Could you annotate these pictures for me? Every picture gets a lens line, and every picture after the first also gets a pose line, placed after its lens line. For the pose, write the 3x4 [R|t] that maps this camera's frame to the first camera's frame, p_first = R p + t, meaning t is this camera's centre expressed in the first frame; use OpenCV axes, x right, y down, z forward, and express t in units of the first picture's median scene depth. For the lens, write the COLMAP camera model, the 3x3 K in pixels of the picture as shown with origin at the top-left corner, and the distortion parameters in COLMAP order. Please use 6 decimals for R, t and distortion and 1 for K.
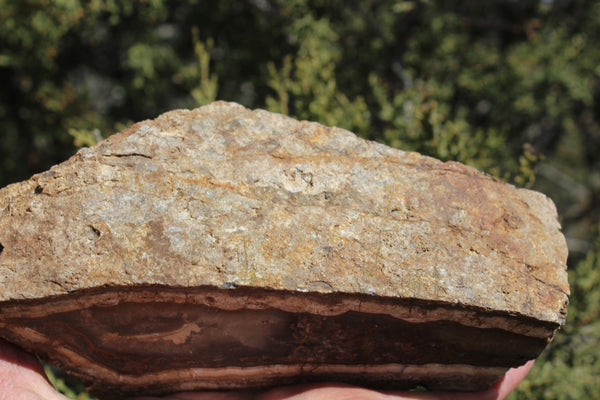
lens RADIAL K [[979.7, 0, 305.3], [0, 979.7, 197.4], [0, 0, 1]] dist [-0.022574, 0.000000]
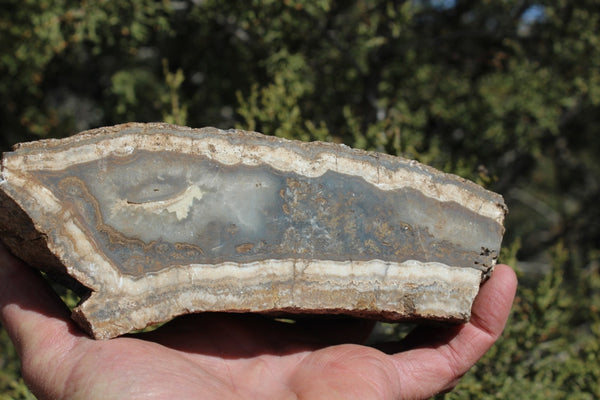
lens RADIAL K [[979.7, 0, 301.0], [0, 979.7, 203.4], [0, 0, 1]] dist [-0.022574, 0.000000]
pose [[0.977778, -0.032438, 0.207119, -0.228388], [0.192191, 0.533342, -0.823777, 1.082018], [-0.083744, 0.845277, 0.527724, 0.409251]]
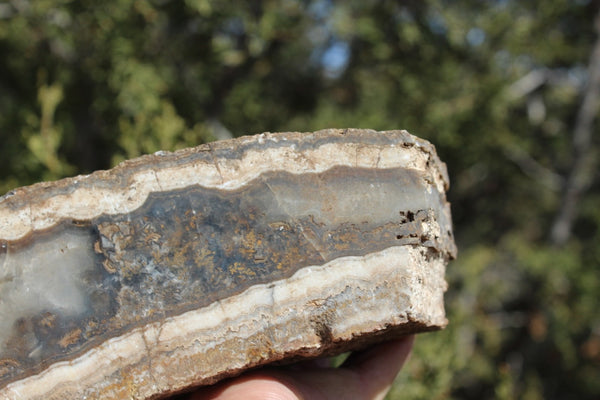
lens RADIAL K [[979.7, 0, 297.6], [0, 979.7, 197.3], [0, 0, 1]] dist [-0.022574, 0.000000]
pose [[0.917619, -0.396048, -0.033486, 0.186001], [0.159699, 0.444536, -0.881410, 0.869485], [0.363966, 0.803451, 0.471163, 0.640314]]
